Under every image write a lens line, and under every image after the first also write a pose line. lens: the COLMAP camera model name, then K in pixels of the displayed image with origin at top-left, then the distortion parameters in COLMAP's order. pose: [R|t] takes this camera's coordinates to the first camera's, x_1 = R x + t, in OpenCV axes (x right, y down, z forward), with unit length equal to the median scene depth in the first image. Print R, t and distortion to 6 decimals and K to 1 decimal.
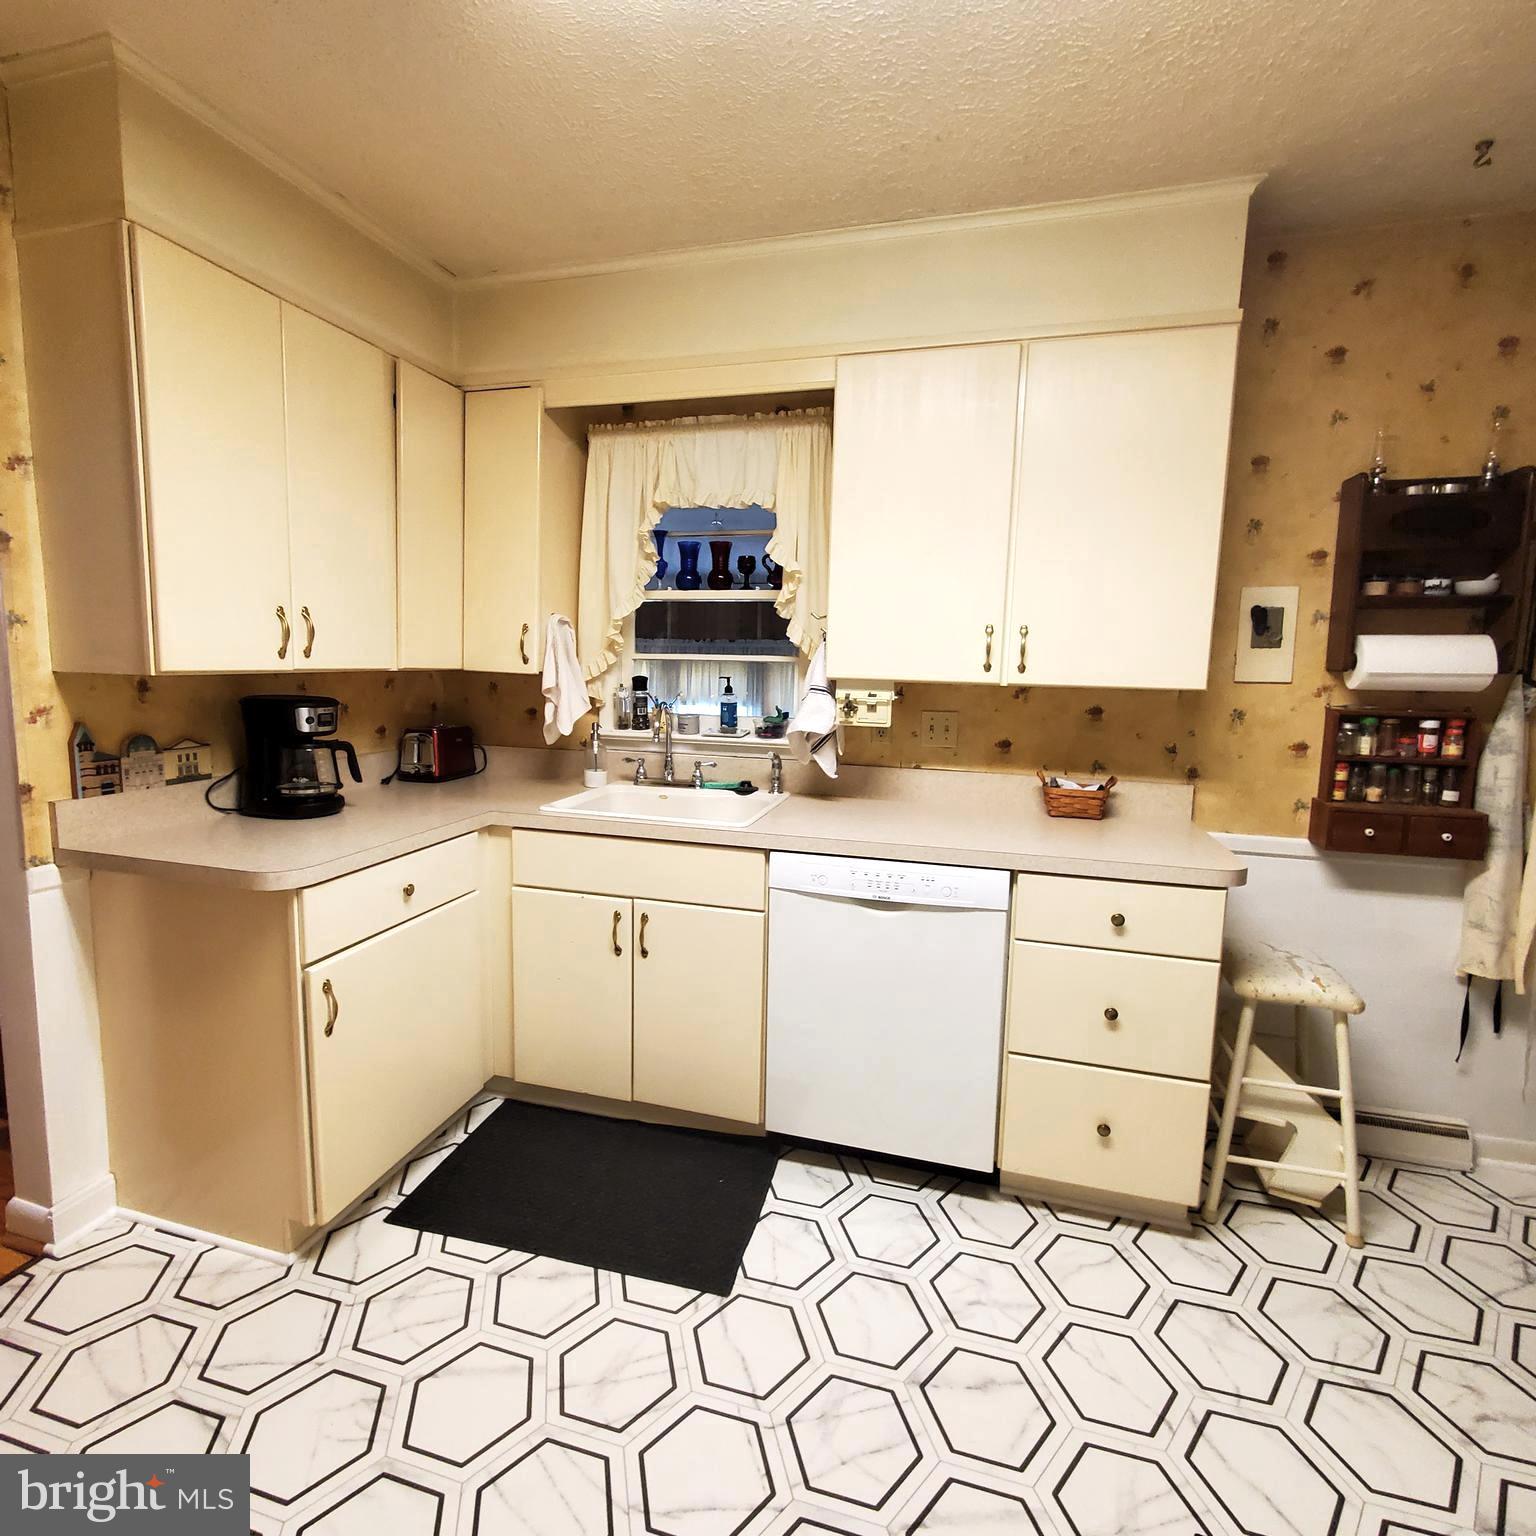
lens RADIAL K [[812.6, 0, 752.4], [0, 812.6, 753.9], [0, 0, 1]] dist [0.000629, -0.000976]
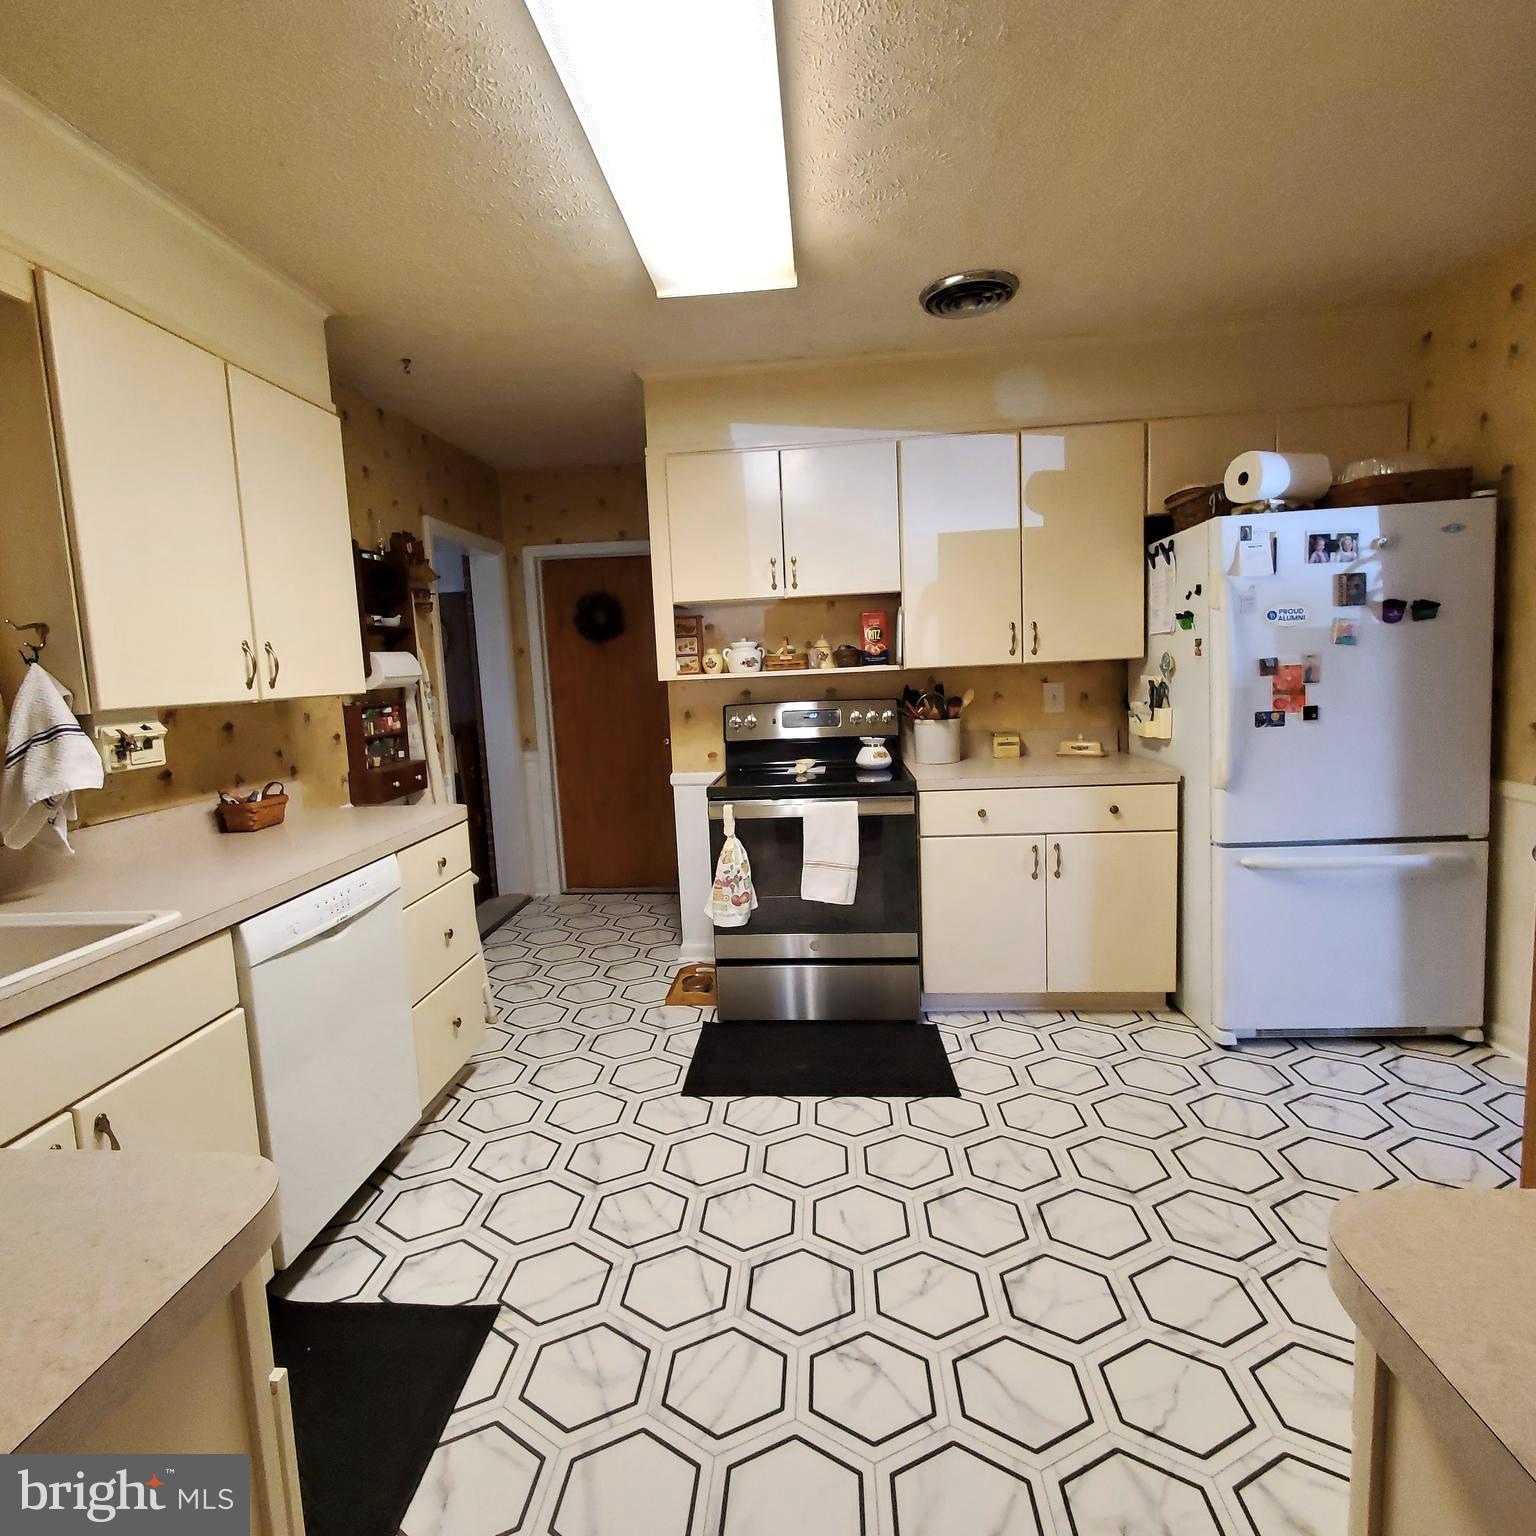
lens RADIAL K [[812.6, 0, 752.4], [0, 812.6, 753.9], [0, 0, 1]] dist [0.000629, -0.000976]
pose [[-0.193952, -0.120227, 0.973616, -0.875995], [0.158029, 0.975671, 0.151962, -0.087393], [-0.968199, 0.183333, -0.170234, 0.666679]]
